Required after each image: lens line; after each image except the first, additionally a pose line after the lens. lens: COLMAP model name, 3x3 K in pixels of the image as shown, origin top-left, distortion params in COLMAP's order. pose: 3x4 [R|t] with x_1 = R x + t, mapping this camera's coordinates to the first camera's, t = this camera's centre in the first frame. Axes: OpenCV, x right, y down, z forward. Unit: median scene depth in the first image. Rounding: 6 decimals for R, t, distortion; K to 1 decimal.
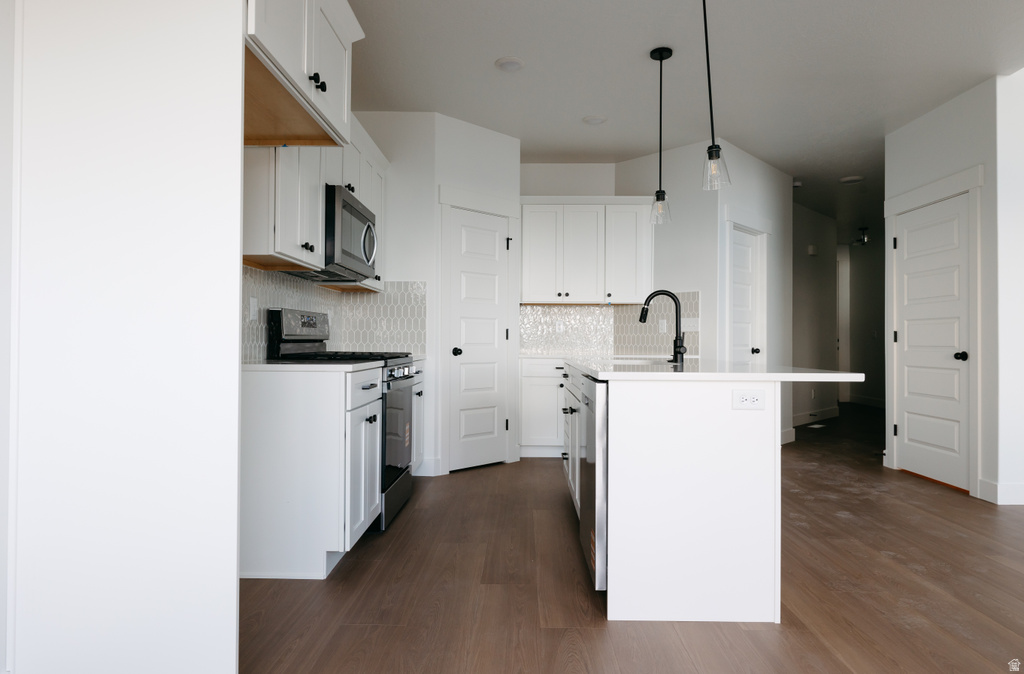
lens RADIAL K [[618.5, 0, 510.7], [0, 618.5, 333.7], [0, 0, 1]] dist [-0.006855, 0.003499]
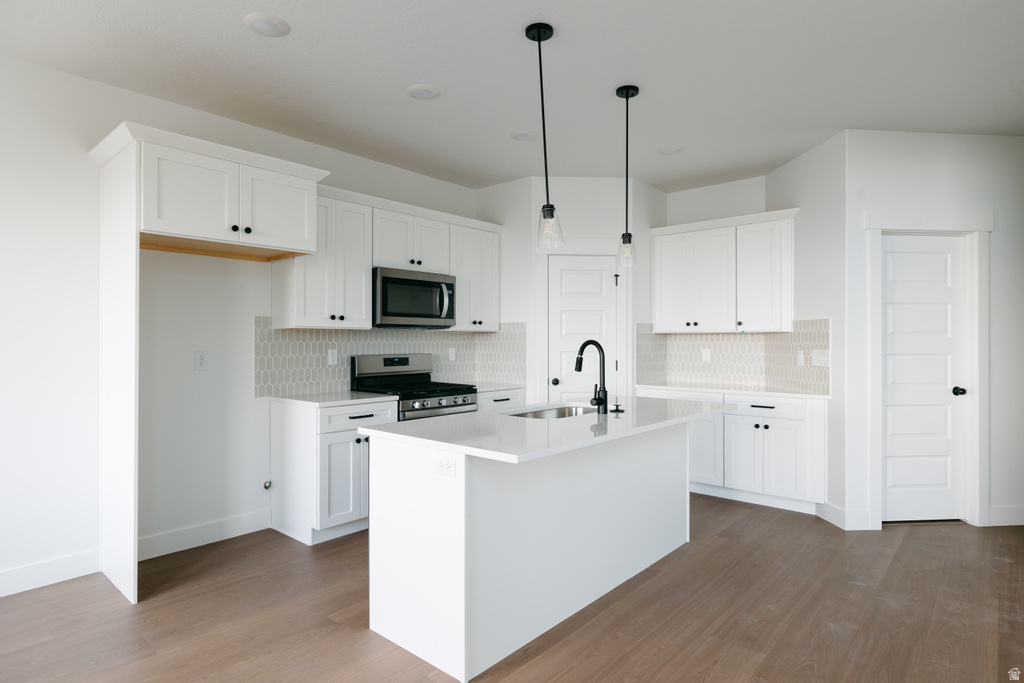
lens RADIAL K [[564.2, 0, 511.1], [0, 564.2, 340.0], [0, 0, 1]] dist [0.002171, -0.000454]
pose [[0.759522, -0.006248, -0.650452, 0.577481], [0.012761, 0.999905, 0.005296, -0.059927], [0.650357, -0.012323, 0.759529, 0.174084]]
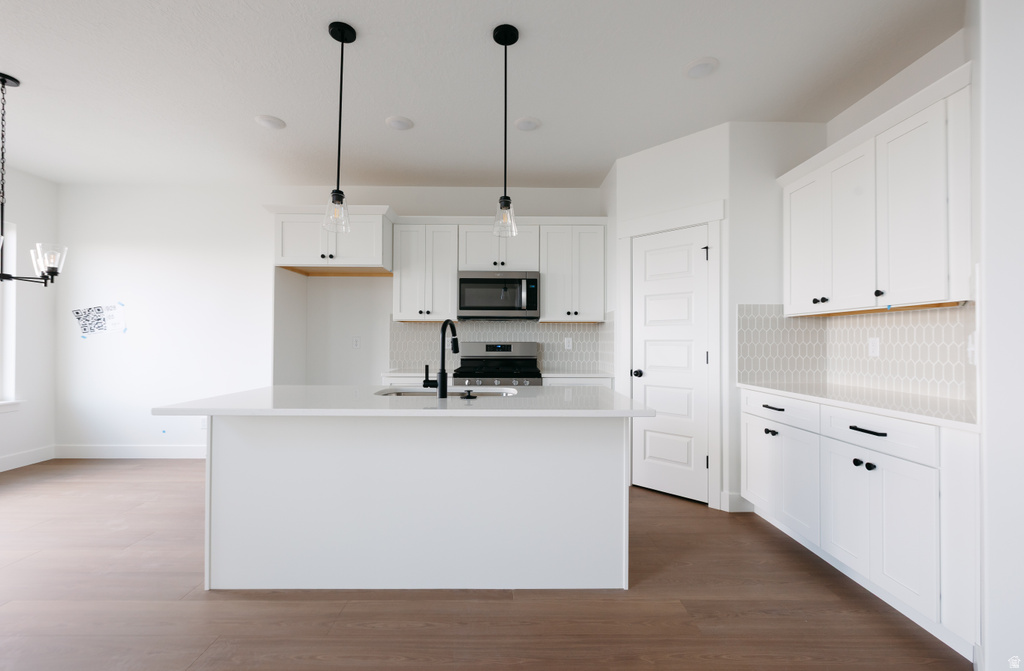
lens RADIAL K [[434.8, 0, 506.4], [0, 434.8, 337.5], [0, 0, 1]] dist [0.004832, -0.000962]
pose [[0.011334, -0.017168, -0.999788, 0.712147], [0.009422, 0.999810, -0.017062, -0.023459], [0.999891, -0.009226, 0.011493, 0.842577]]
